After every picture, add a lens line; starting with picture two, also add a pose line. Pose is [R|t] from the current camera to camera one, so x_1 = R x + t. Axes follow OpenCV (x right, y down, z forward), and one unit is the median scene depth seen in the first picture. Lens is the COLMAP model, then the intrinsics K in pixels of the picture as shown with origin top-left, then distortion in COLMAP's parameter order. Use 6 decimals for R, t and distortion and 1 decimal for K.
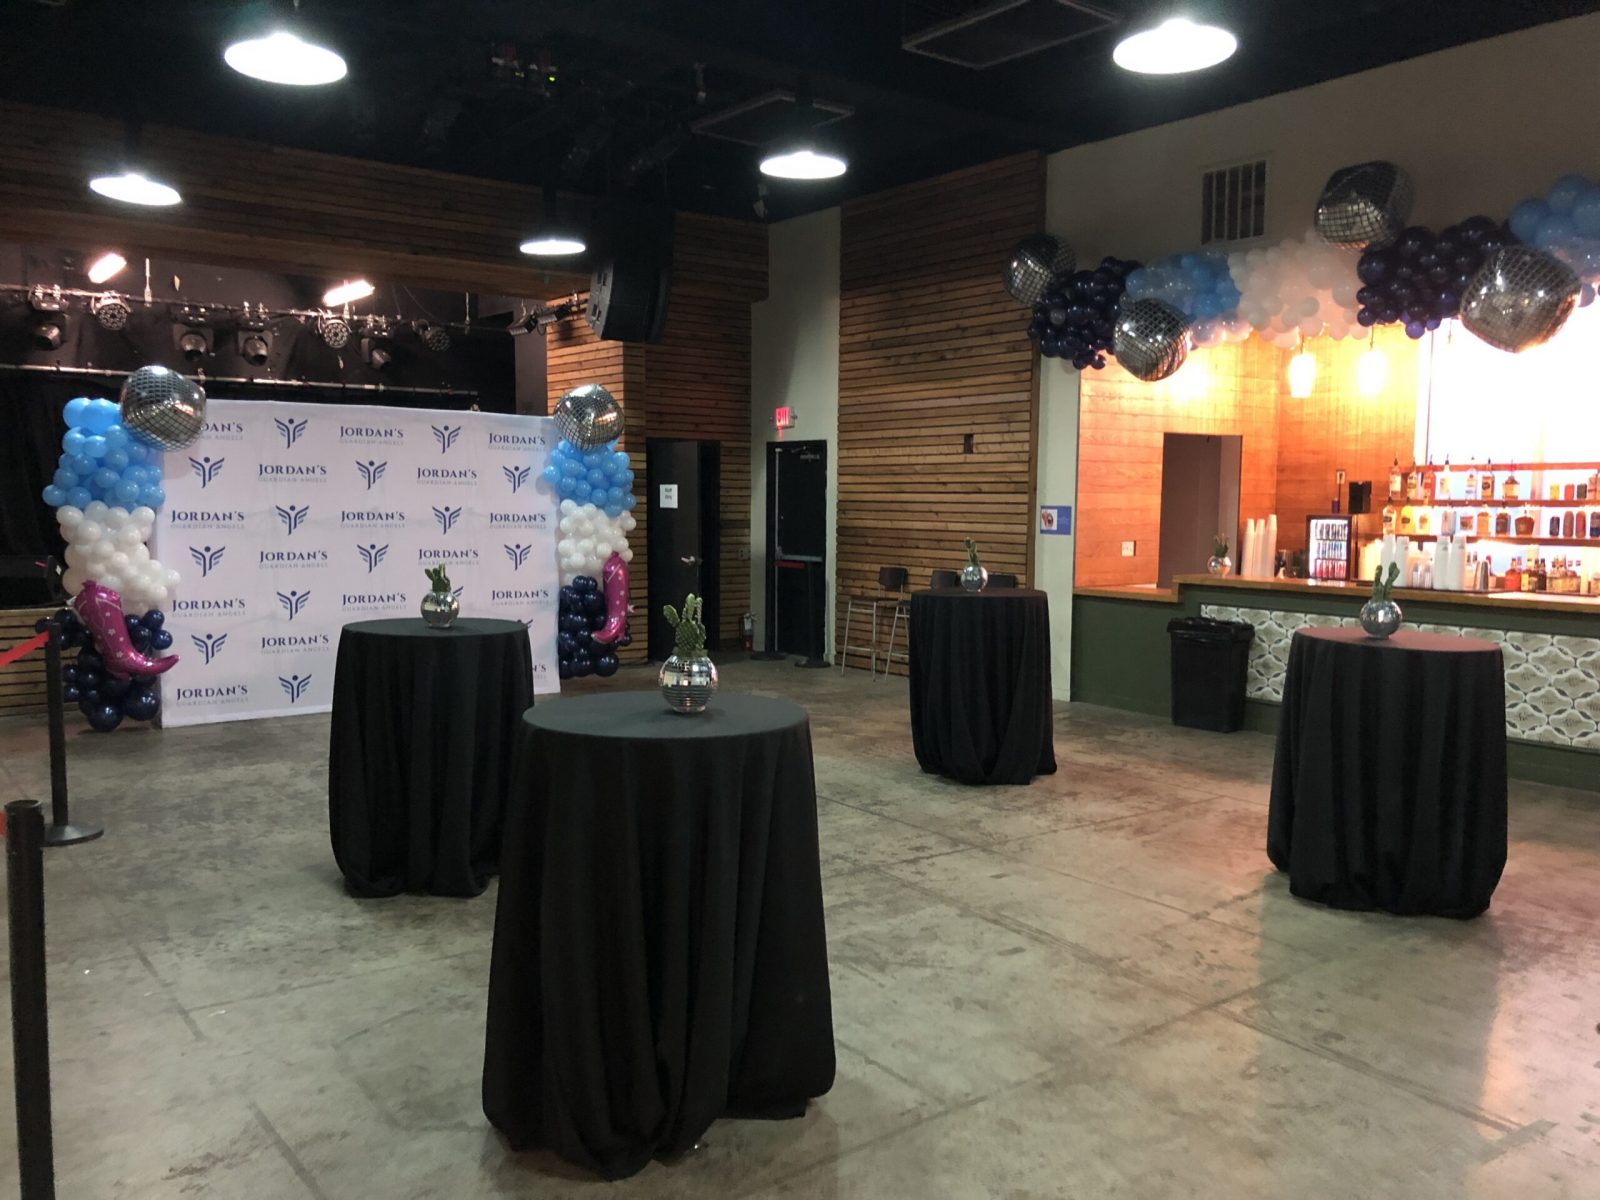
lens RADIAL K [[1298.9, 0, 795.6], [0, 1298.9, 613.7], [0, 0, 1]] dist [0.026736, -0.016202]
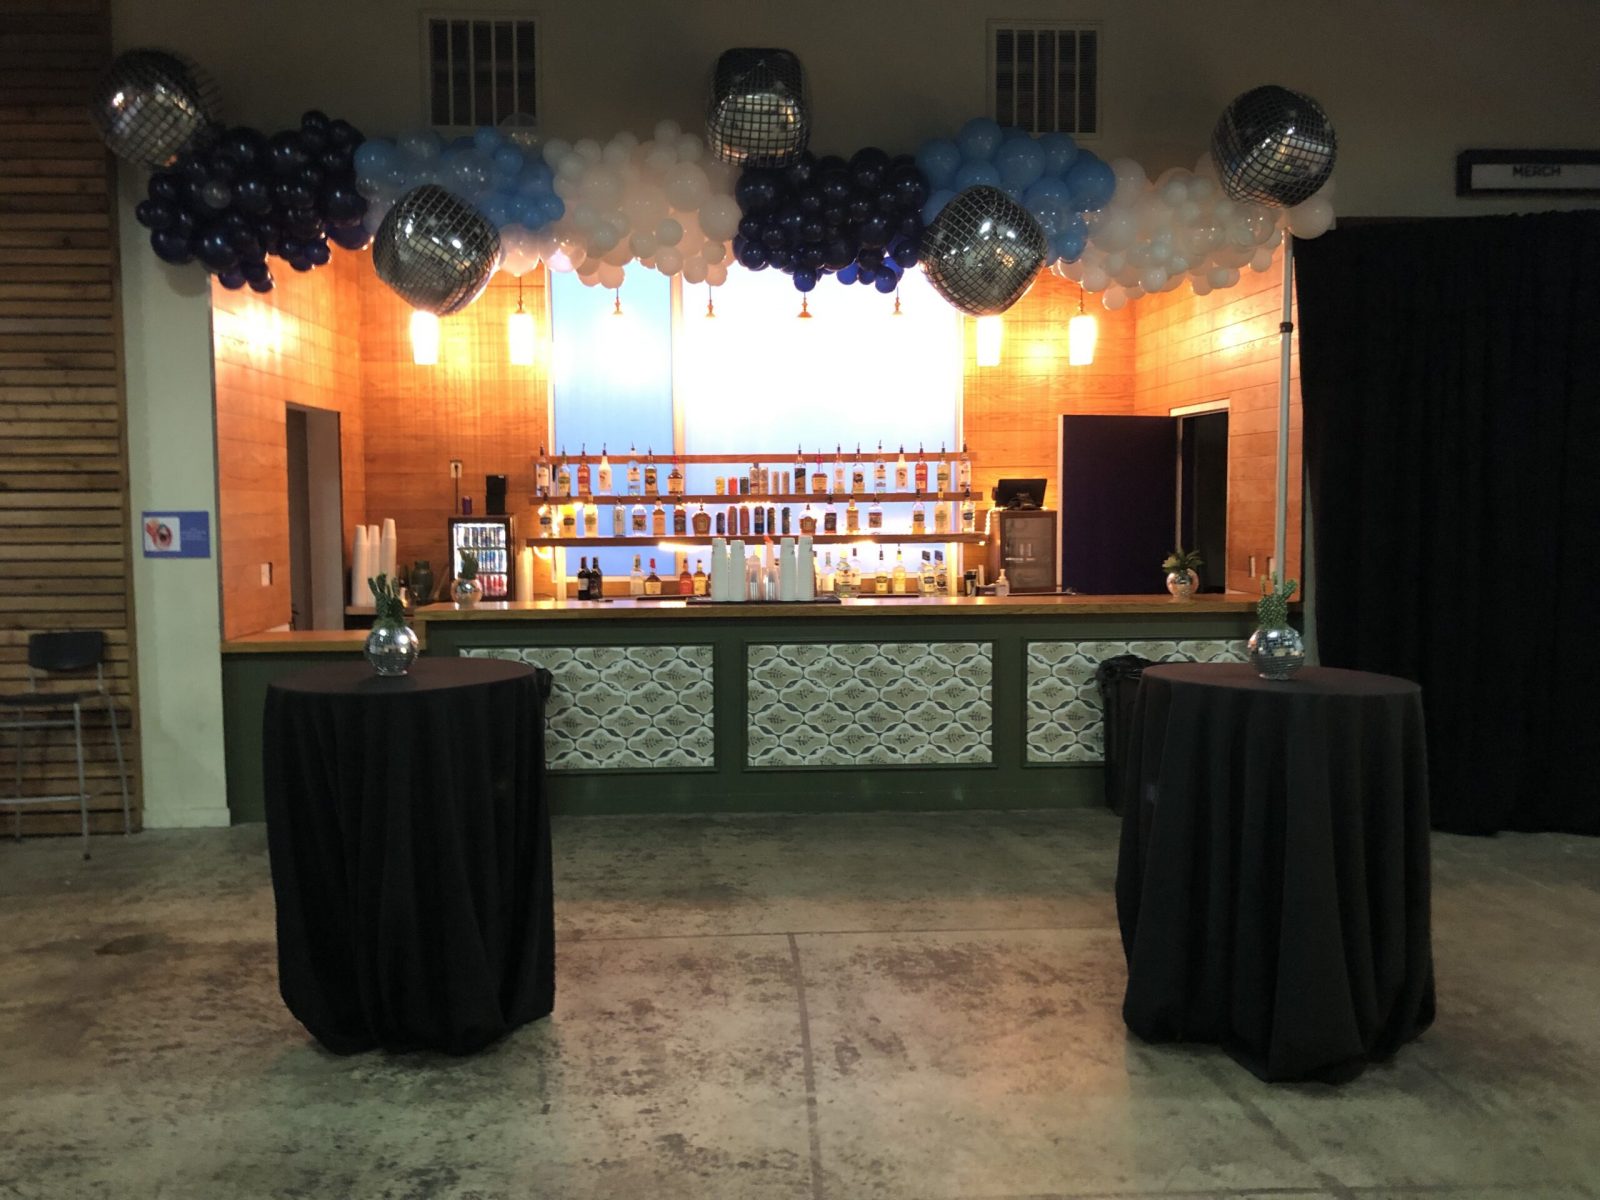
lens RADIAL K [[1298.9, 0, 801.1], [0, 1298.9, 589.2], [0, 0, 1]] dist [0.026736, -0.016202]
pose [[0.553912, -0.069842, 0.829641, -0.144597], [0.086790, 0.995890, 0.025892, -0.036645], [-0.828040, 0.057663, 0.557697, 0.413984]]
